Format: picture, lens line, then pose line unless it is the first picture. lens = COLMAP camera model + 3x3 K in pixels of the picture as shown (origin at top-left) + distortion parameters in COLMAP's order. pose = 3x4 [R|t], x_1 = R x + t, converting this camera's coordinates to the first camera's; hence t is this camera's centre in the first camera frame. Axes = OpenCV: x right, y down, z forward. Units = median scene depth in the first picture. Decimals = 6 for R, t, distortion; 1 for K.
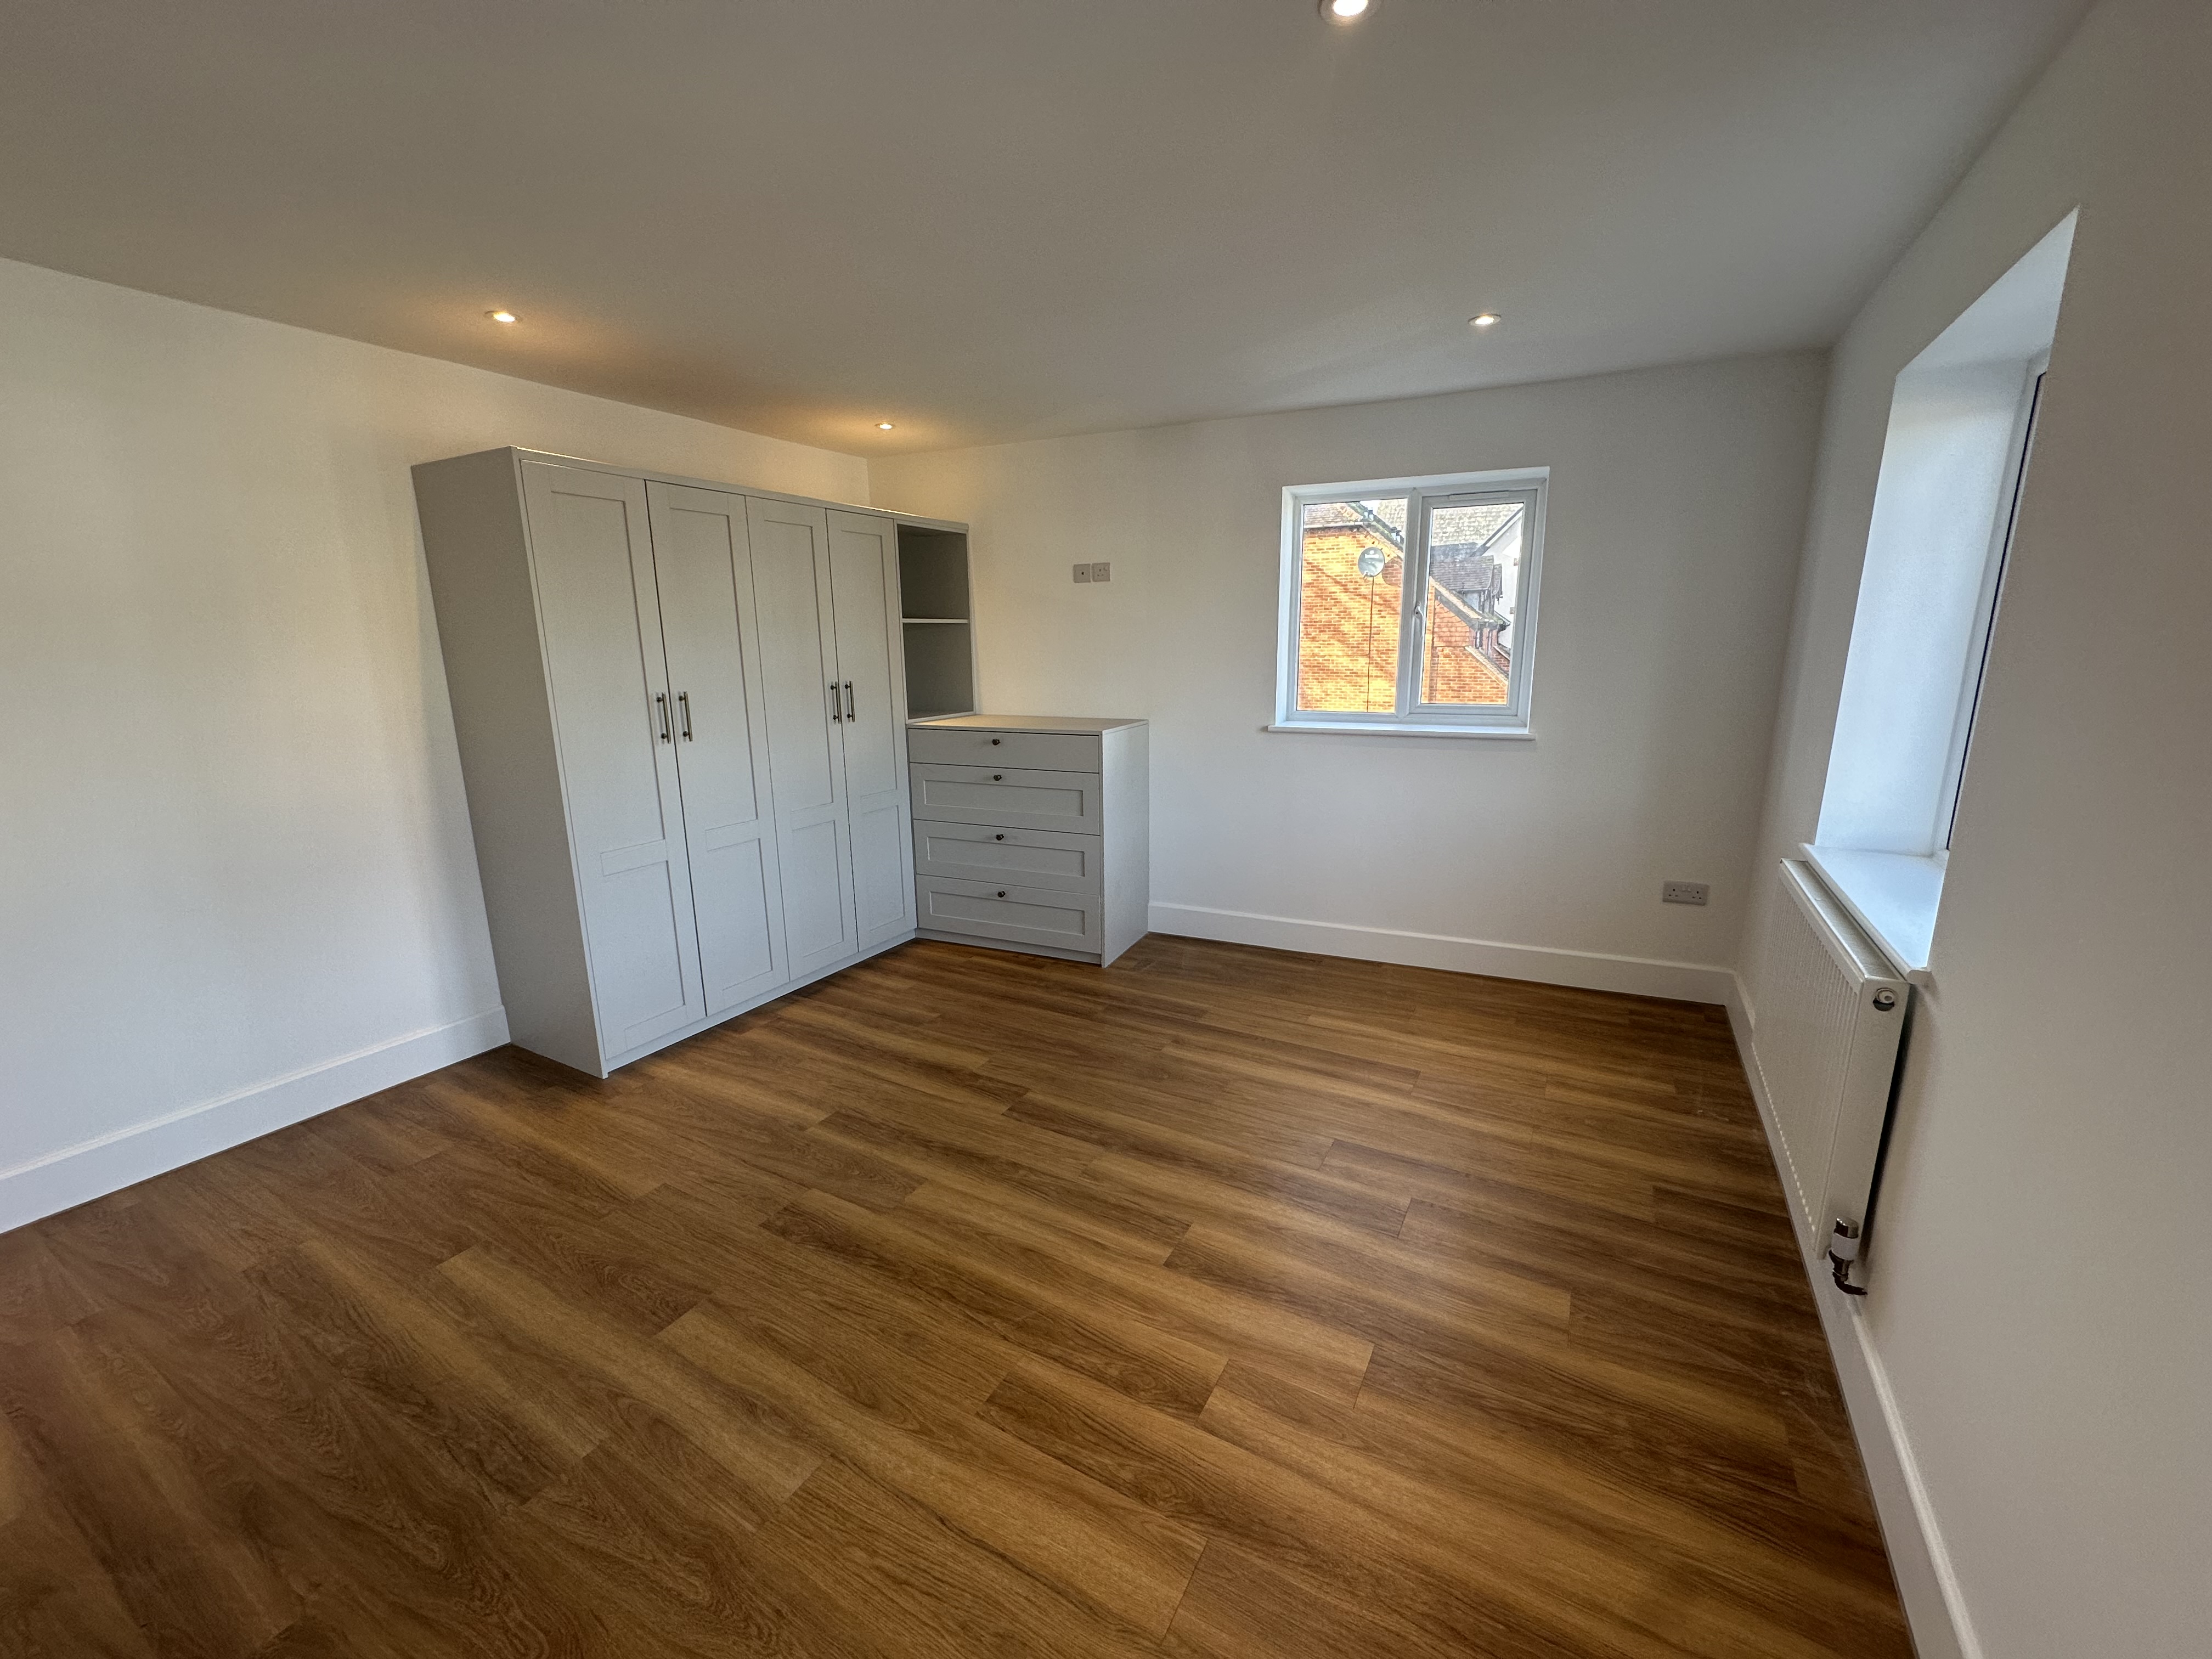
lens RADIAL K [[878.7, 0, 1107.2], [0, 878.7, 830.6], [0, 0, 1]] dist [-0.003502, 0.000932]
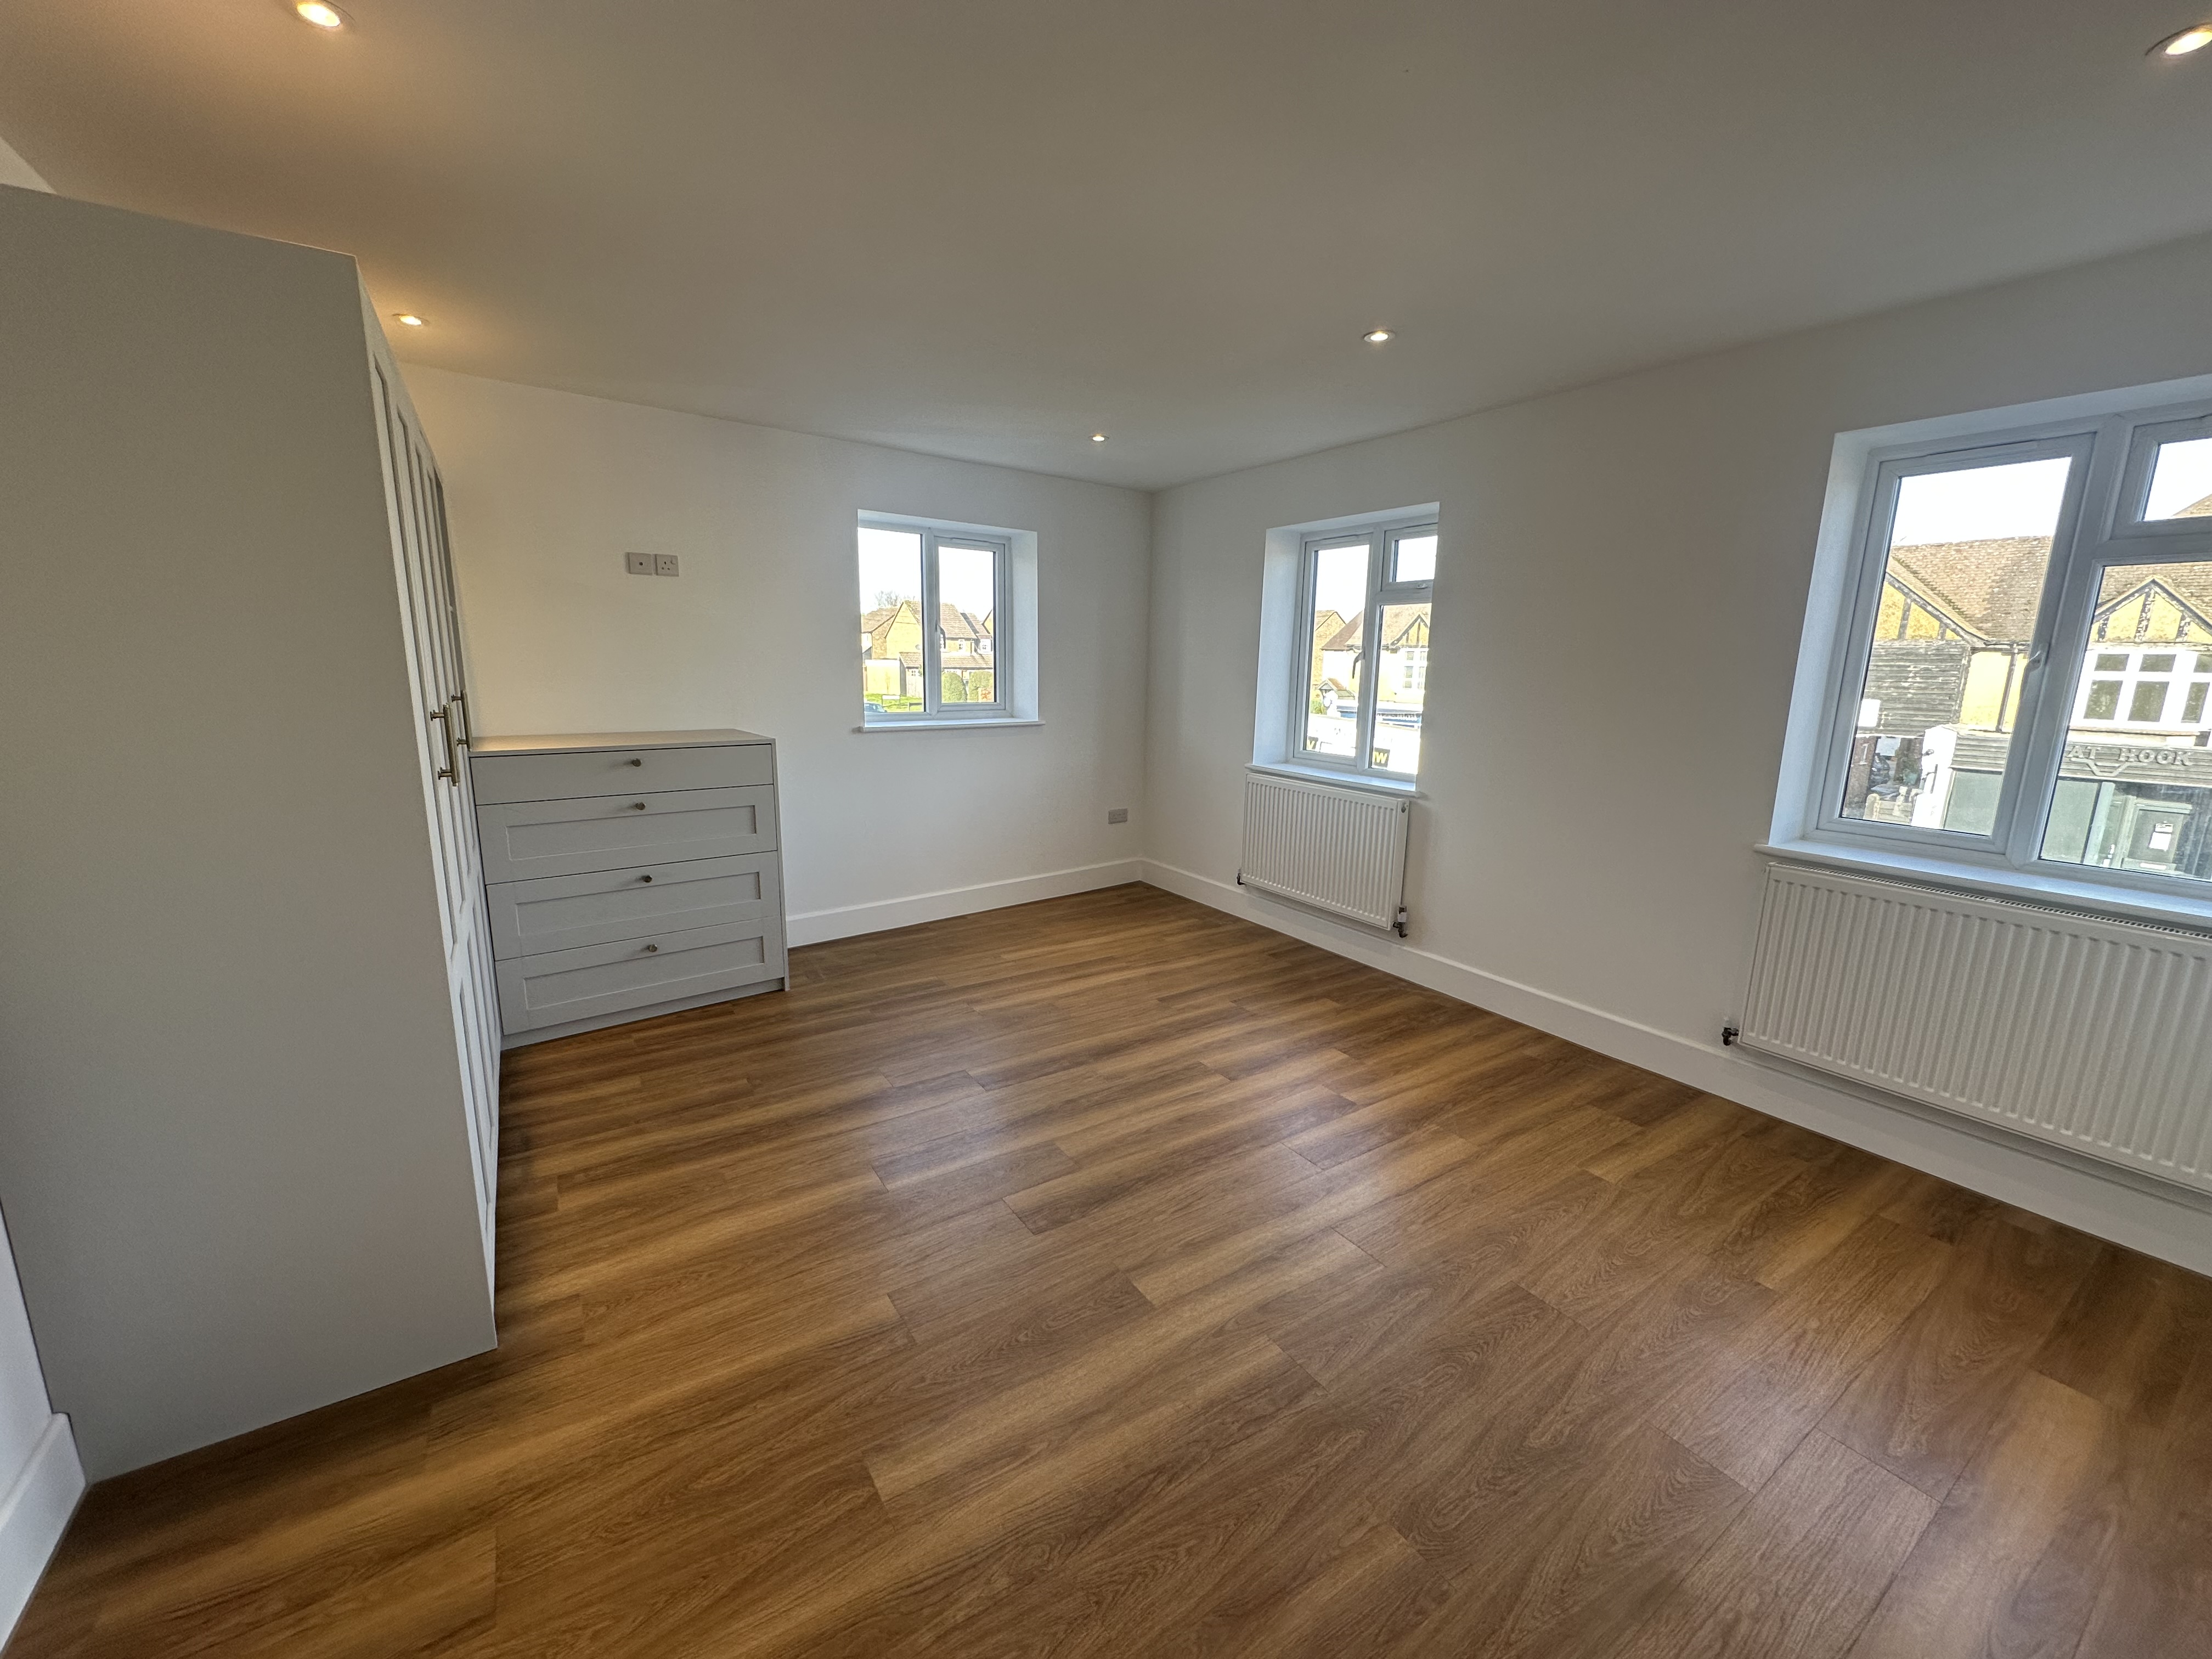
lens RADIAL K [[878.7, 0, 1101.6], [0, 878.7, 834.5], [0, 0, 1]] dist [-0.003502, 0.000932]
pose [[0.458118, -0.156000, 0.875095, -0.803864], [0.168197, 0.981908, 0.086989, -0.041599], [-0.872833, 0.107337, 0.476069, 0.296642]]
